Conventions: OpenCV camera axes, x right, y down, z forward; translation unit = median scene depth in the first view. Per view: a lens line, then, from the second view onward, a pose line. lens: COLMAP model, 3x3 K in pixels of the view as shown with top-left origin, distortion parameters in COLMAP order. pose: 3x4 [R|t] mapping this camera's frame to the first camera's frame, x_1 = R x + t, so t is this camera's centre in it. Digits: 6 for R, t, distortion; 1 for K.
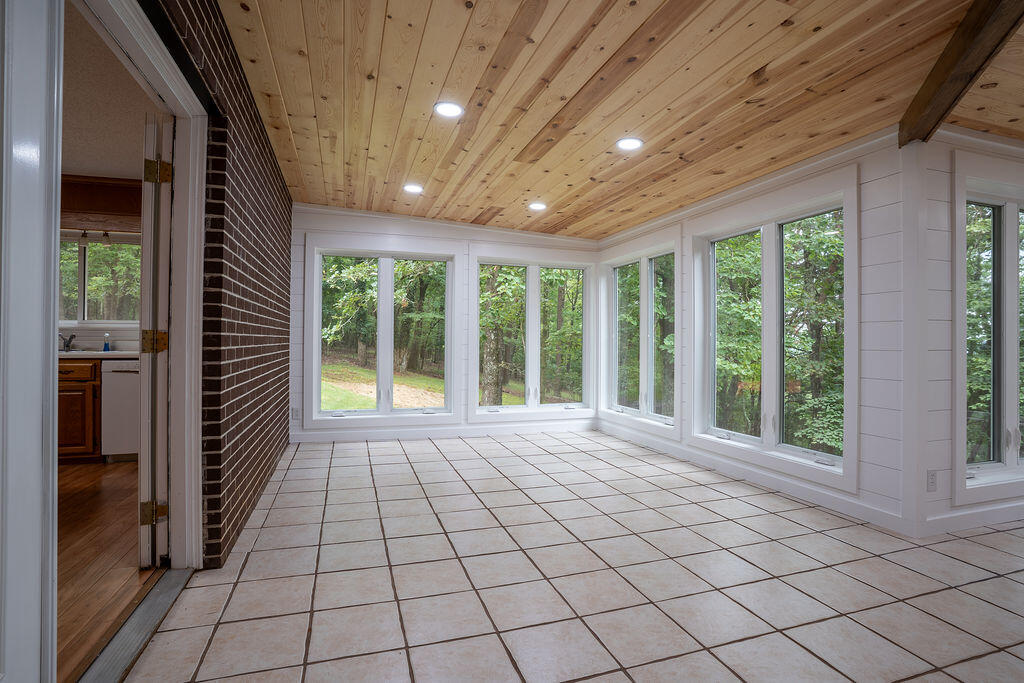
lens RADIAL K [[498.6, 0, 510.7], [0, 498.6, 337.6], [0, 0, 1]] dist [-0.070231, 0.029796]
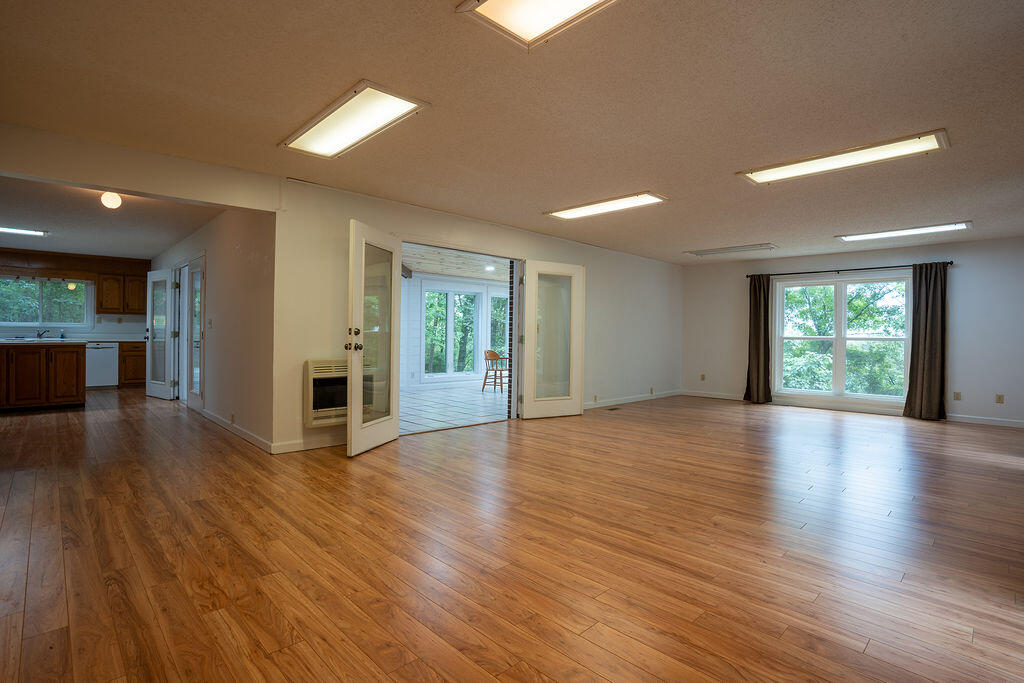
lens RADIAL K [[498.6, 0, 503.2], [0, 498.6, 337.8], [0, 0, 1]] dist [-0.070231, 0.029796]
pose [[0.904871, 0.002048, 0.425680, -0.047133], [-0.008354, 0.999881, 0.012946, -0.017164], [-0.425603, -0.015270, 0.904781, -1.717819]]
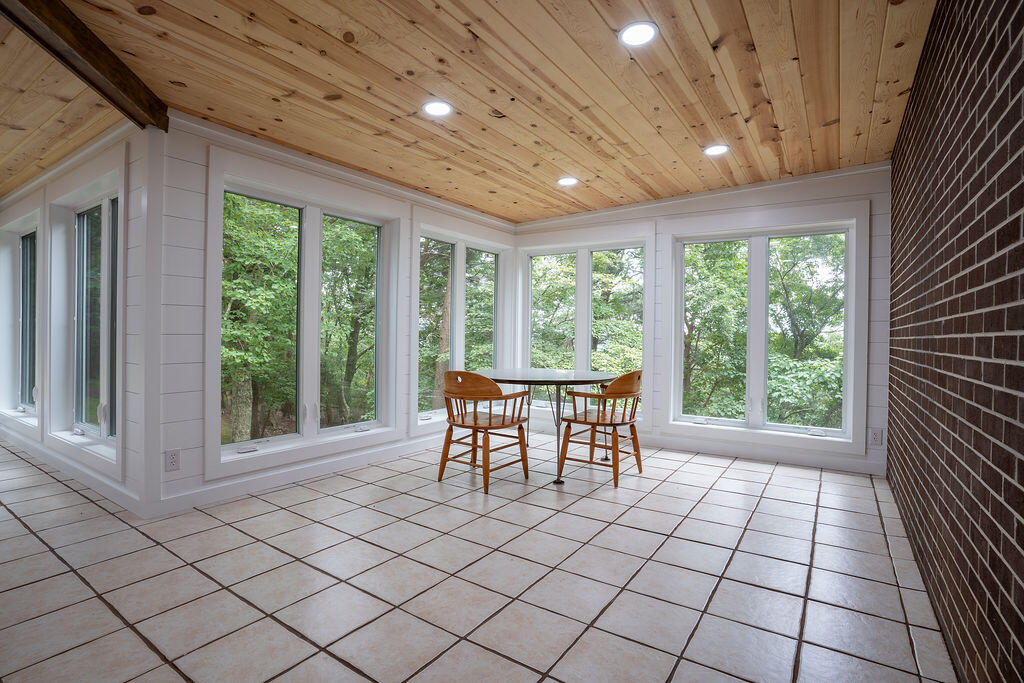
lens RADIAL K [[498.6, 0, 501.9], [0, 498.6, 336.2], [0, 0, 1]] dist [-0.070231, 0.029796]
pose [[0.795797, -0.001110, 0.605563, 0.544374], [-0.010397, 0.999826, 0.015496, 0.004422], [-0.605475, -0.018627, 0.795646, -0.170700]]
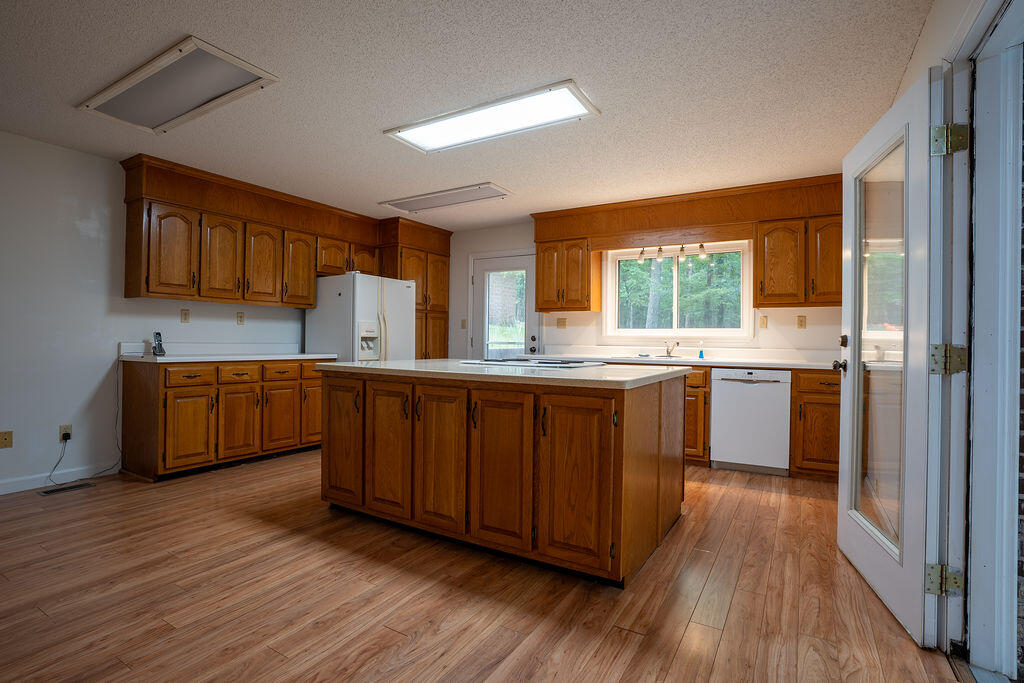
lens RADIAL K [[498.6, 0, 511.3], [0, 498.6, 337.9], [0, 0, 1]] dist [-0.070231, 0.029796]
pose [[0.655325, 0.000485, -0.755347, -0.334633], [-0.005767, 0.999974, -0.004360, -0.010207], [0.755325, 0.007213, 0.655311, -0.016041]]
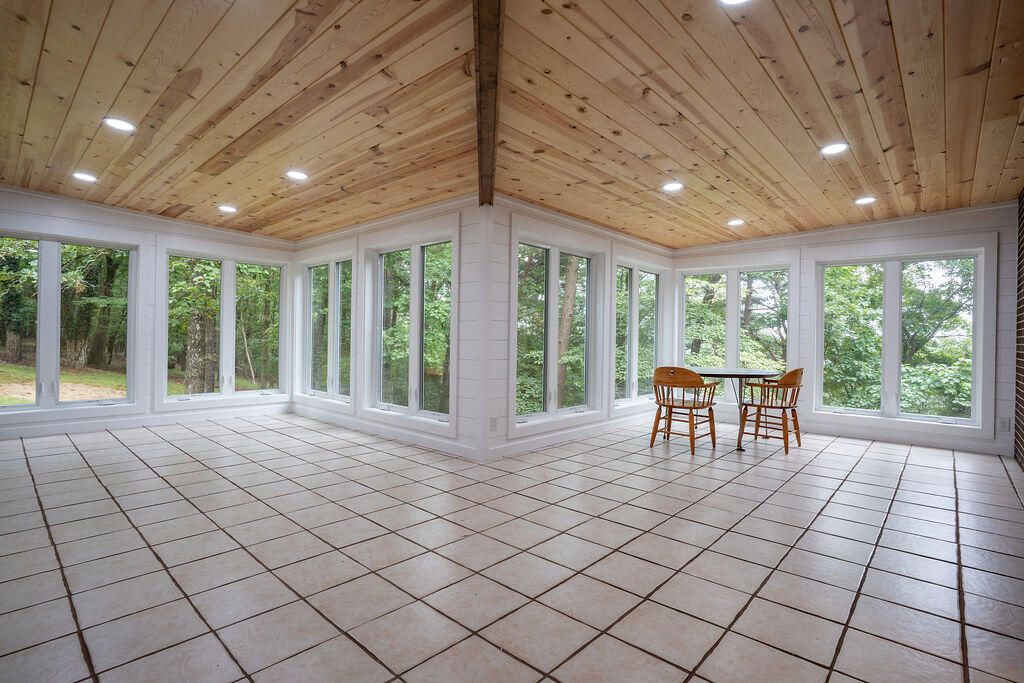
lens RADIAL K [[498.6, 0, 504.7], [0, 498.6, 337.6], [0, 0, 1]] dist [-0.070231, 0.029796]
pose [[0.873668, 0.003919, 0.486506, 0.081003], [-0.011414, 0.999857, 0.012443, -0.001775], [-0.486388, -0.016424, 0.873588, -0.285637]]
